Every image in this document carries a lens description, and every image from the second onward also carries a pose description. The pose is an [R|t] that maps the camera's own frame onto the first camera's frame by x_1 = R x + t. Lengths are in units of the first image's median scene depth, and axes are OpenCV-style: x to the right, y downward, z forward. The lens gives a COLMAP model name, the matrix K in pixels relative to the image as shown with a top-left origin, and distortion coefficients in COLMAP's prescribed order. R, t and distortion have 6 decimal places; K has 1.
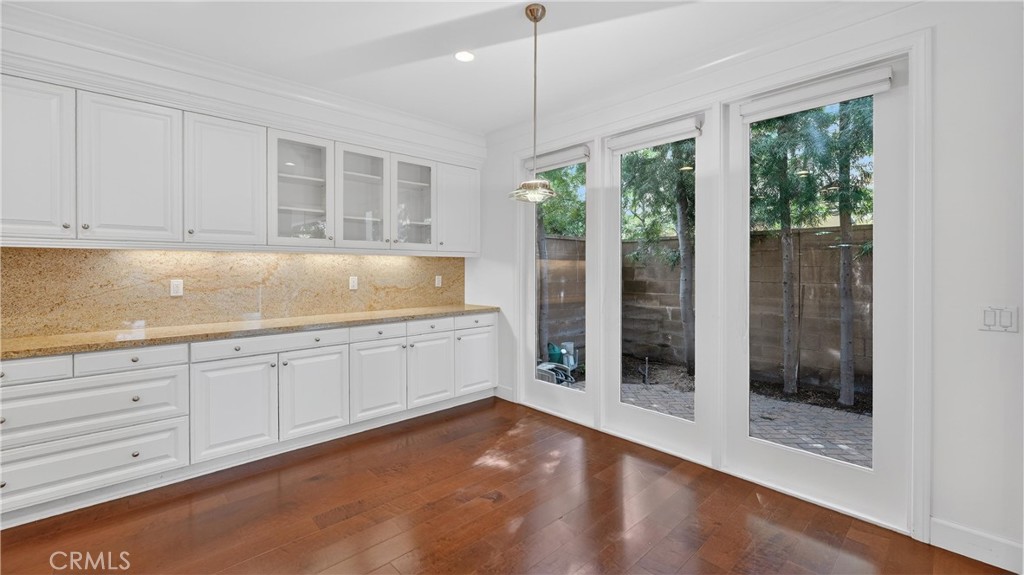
lens RADIAL K [[410.1, 0, 516.6], [0, 410.1, 273.2], [0, 0, 1]] dist [-0.002620, -0.000080]
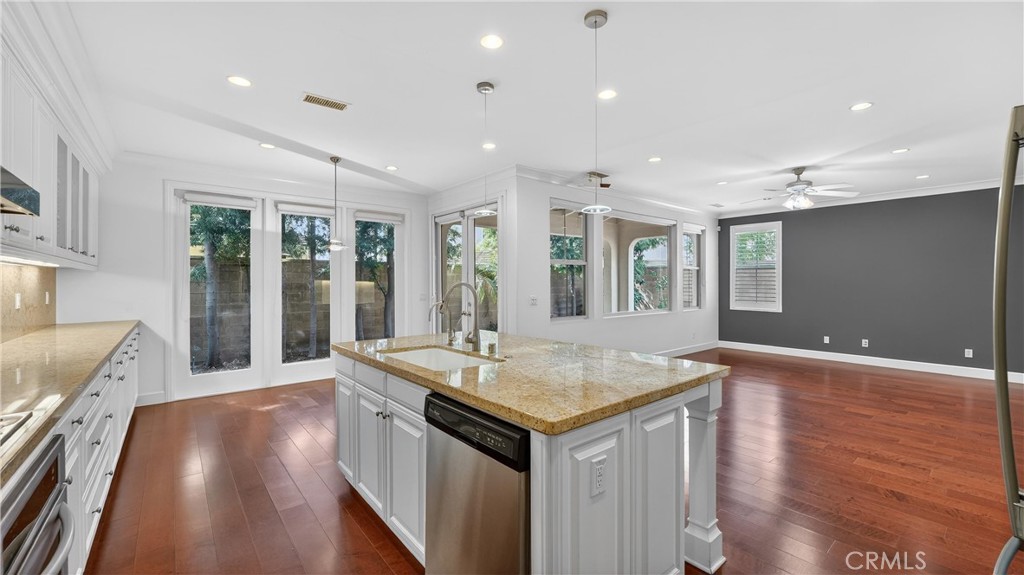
lens RADIAL K [[410.1, 0, 512.7], [0, 410.1, 281.2], [0, 0, 1]] dist [-0.002620, -0.000080]
pose [[0.077661, 0.007207, 0.996954, -1.055470], [0.005353, 0.999956, -0.007646, -0.002771], [-0.996965, 0.005931, 0.077619, -0.025148]]
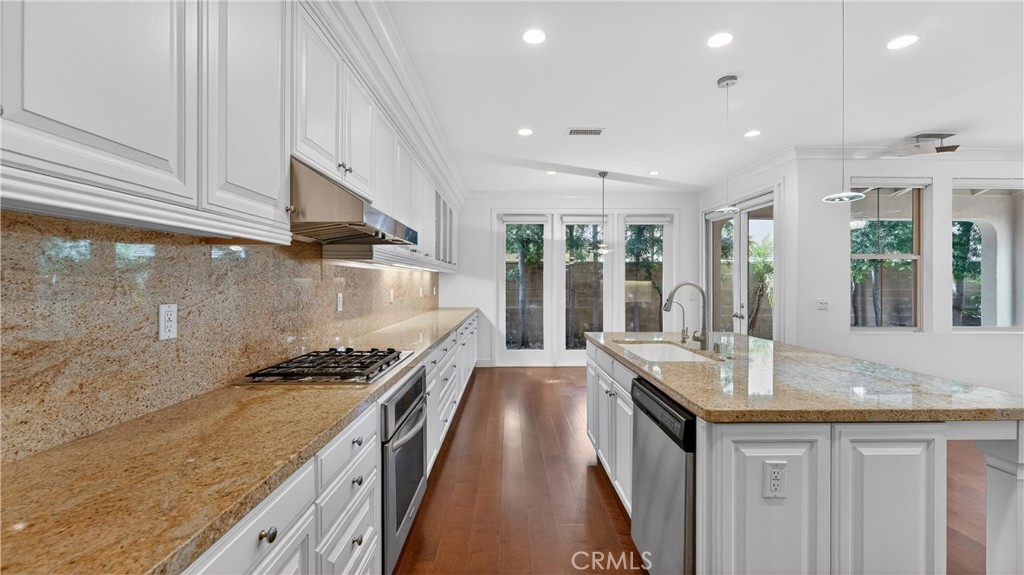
lens RADIAL K [[410.1, 0, 512.4], [0, 410.1, 280.5], [0, 0, 1]] dist [-0.002620, -0.000080]
pose [[0.689422, 0.007666, 0.724320, -1.097480], [-0.001952, 0.999960, -0.008726, -0.002607], [-0.724357, 0.004602, 0.689409, -0.132935]]
